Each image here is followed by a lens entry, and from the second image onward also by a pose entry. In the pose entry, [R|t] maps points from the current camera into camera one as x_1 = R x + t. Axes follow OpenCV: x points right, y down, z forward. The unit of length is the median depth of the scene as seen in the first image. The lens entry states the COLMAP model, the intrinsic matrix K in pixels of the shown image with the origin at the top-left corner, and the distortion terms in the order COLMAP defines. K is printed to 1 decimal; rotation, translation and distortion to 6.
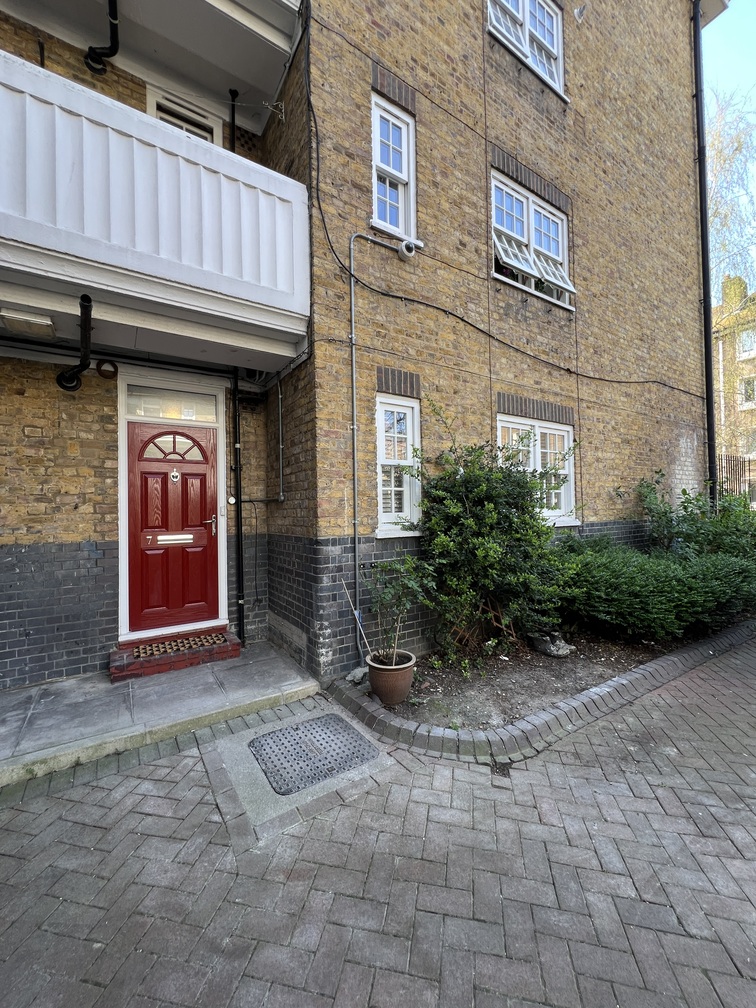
lens RADIAL K [[404.8, 0, 377.7], [0, 404.8, 502.9], [0, 0, 1]] dist [-0.002078, -0.000241]
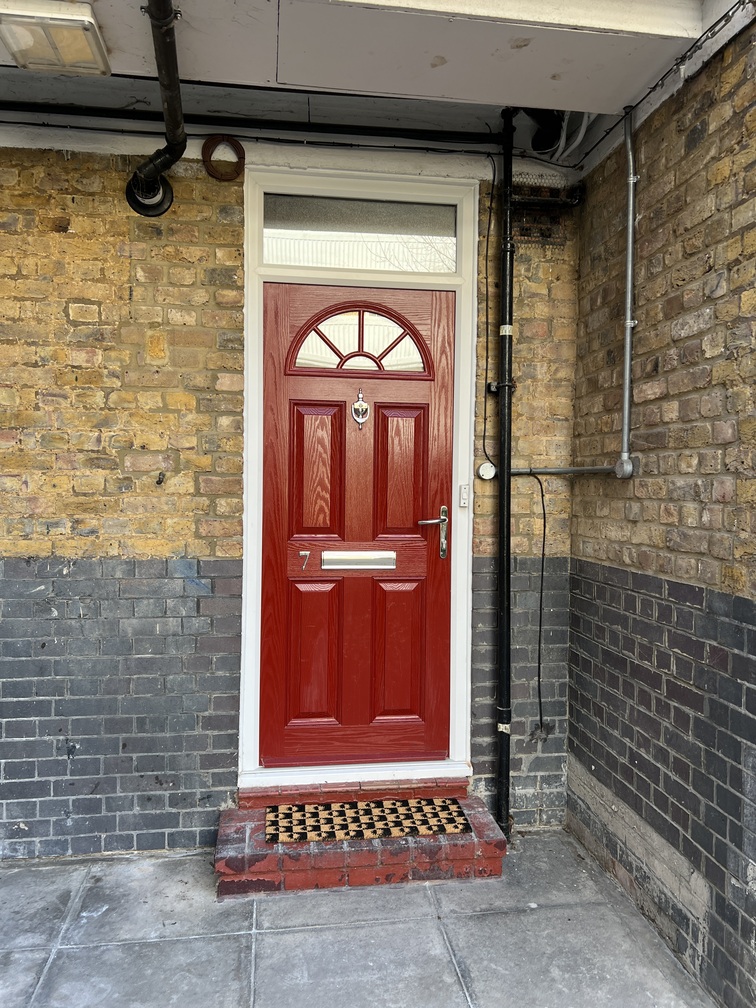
lens RADIAL K [[754.2, 0, 383.0], [0, 754.2, 502.5], [0, 0, 1]] dist [0.061769, -0.068258]
pose [[0.909605, 0.039417, -0.413601, -0.166356], [-0.021274, 0.998602, 0.048382, -0.009977], [0.414930, -0.035210, 0.909172, 0.321401]]
